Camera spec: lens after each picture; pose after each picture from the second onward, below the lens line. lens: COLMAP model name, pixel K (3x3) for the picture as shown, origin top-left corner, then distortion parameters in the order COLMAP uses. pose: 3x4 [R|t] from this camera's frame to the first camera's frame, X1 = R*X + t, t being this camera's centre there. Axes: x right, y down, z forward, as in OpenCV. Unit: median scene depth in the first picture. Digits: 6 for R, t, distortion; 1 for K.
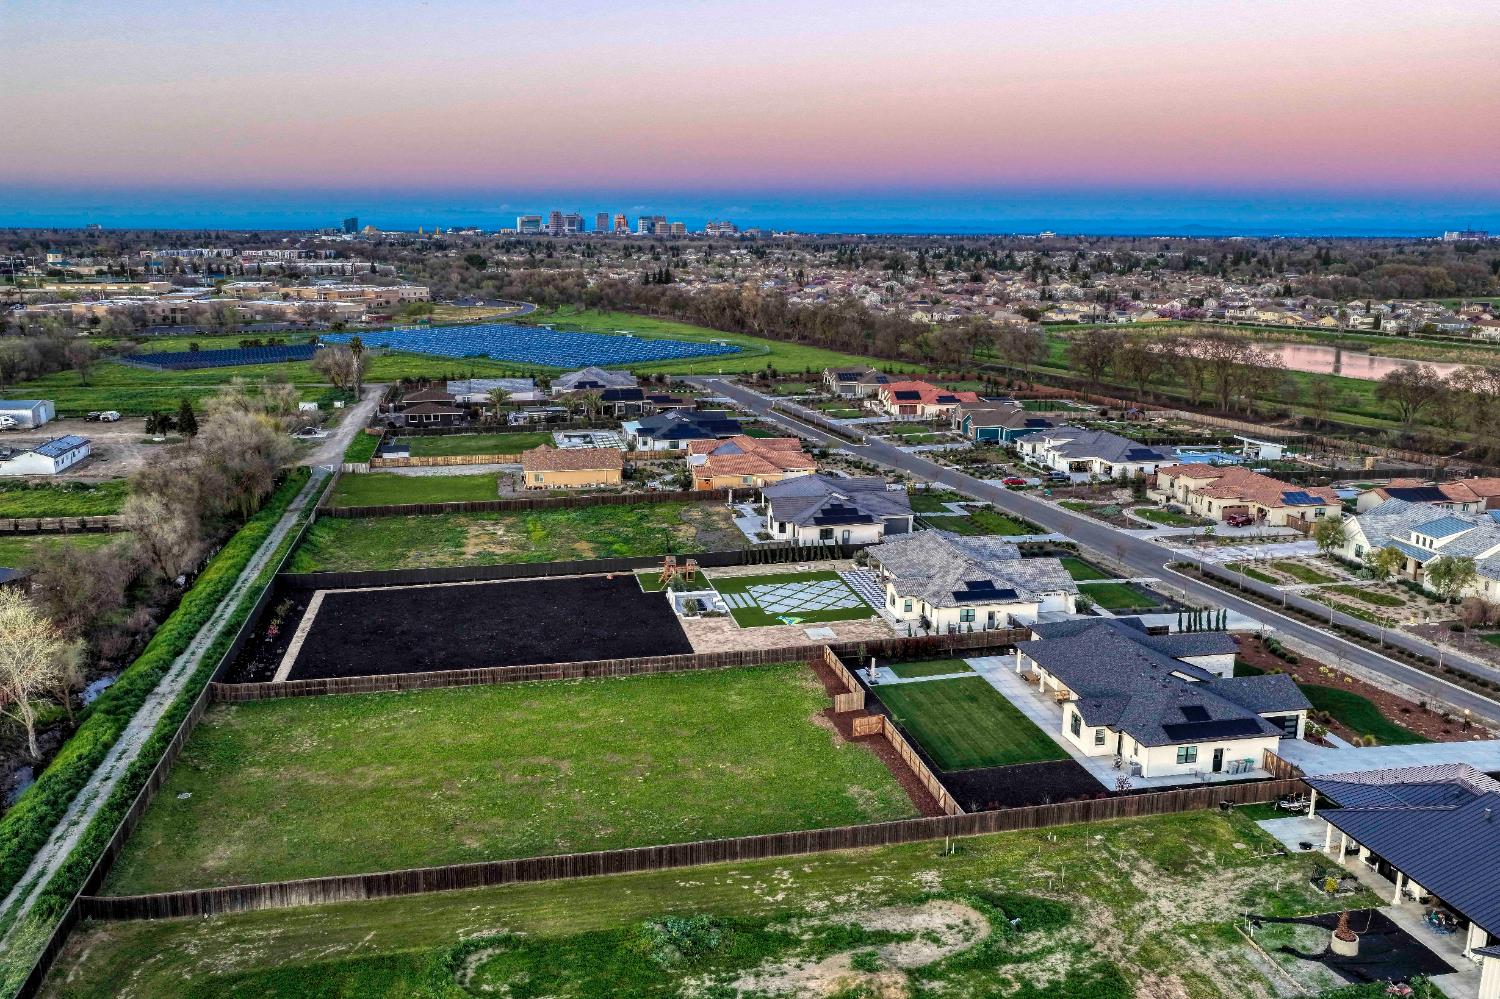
lens RADIAL K [[1242.1, 0, 750.0], [0, 1242.1, 499.5], [0, 0, 1]] dist [0.000161, 0.009120]
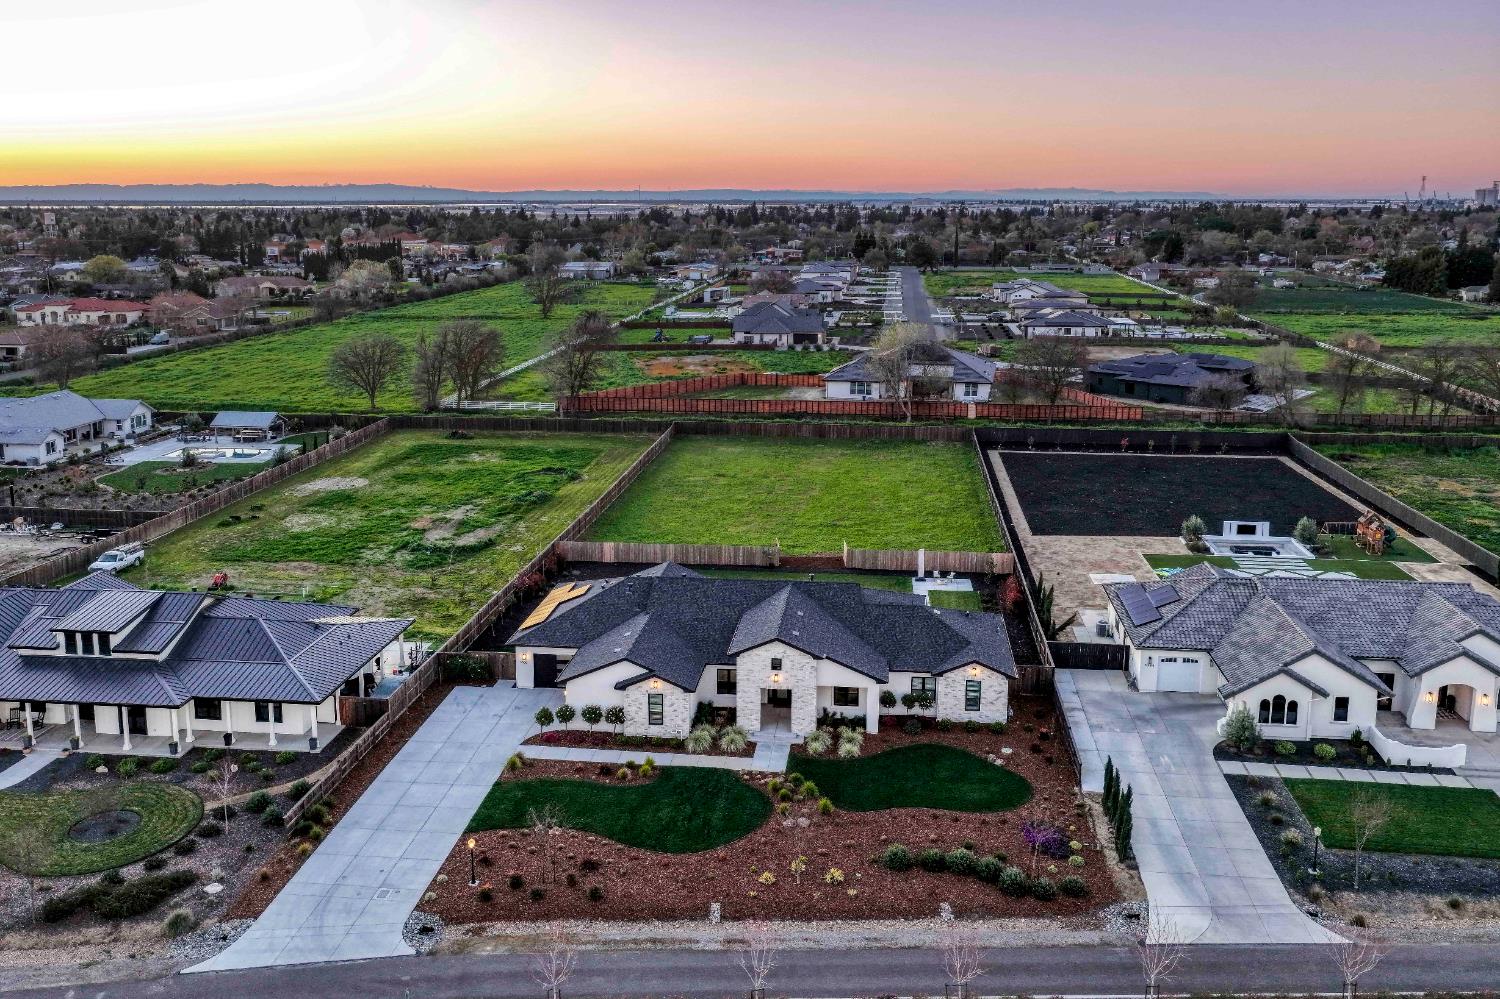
lens RADIAL K [[1242.1, 0, 750.0], [0, 1242.1, 499.5], [0, 0, 1]] dist [0.000161, 0.009120]
pose [[-0.314519, 0.216489, -0.924235, 0.966002], [-0.197421, 0.937438, 0.286765, -0.128034], [0.928495, 0.272657, -0.252102, 1.181110]]
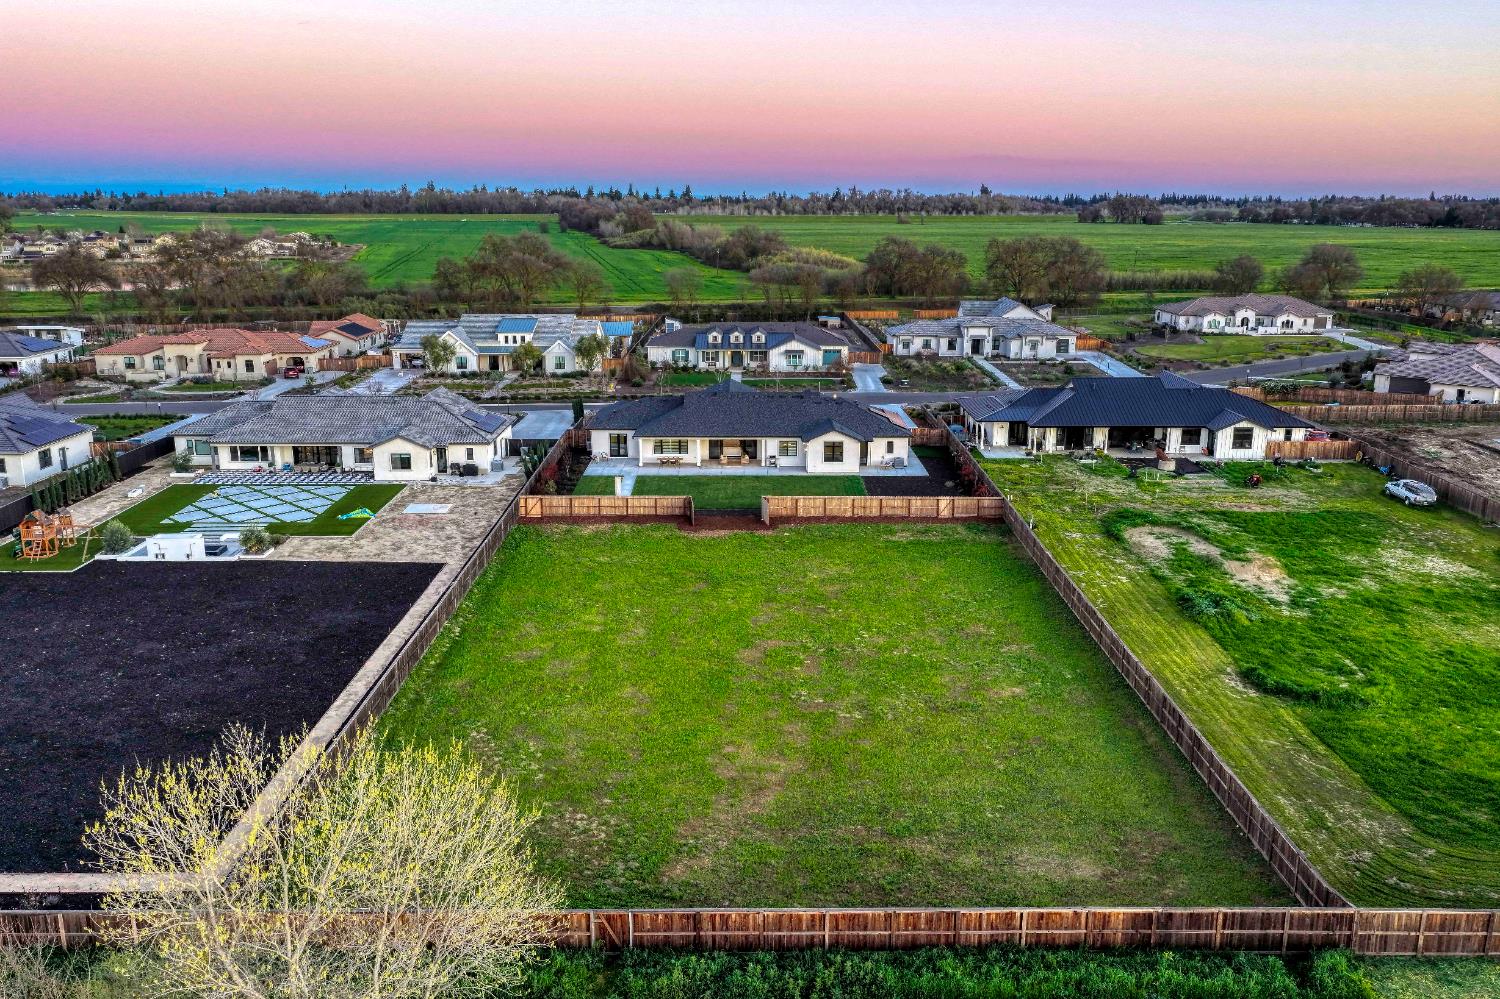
lens RADIAL K [[1242.1, 0, 750.0], [0, 1242.1, 499.5], [0, 0, 1]] dist [0.000161, 0.009120]
pose [[0.200552, -0.236009, 0.950831, -0.744803], [0.204045, 0.959328, 0.195080, -0.004500], [-0.958199, 0.154889, 0.240551, 0.770048]]
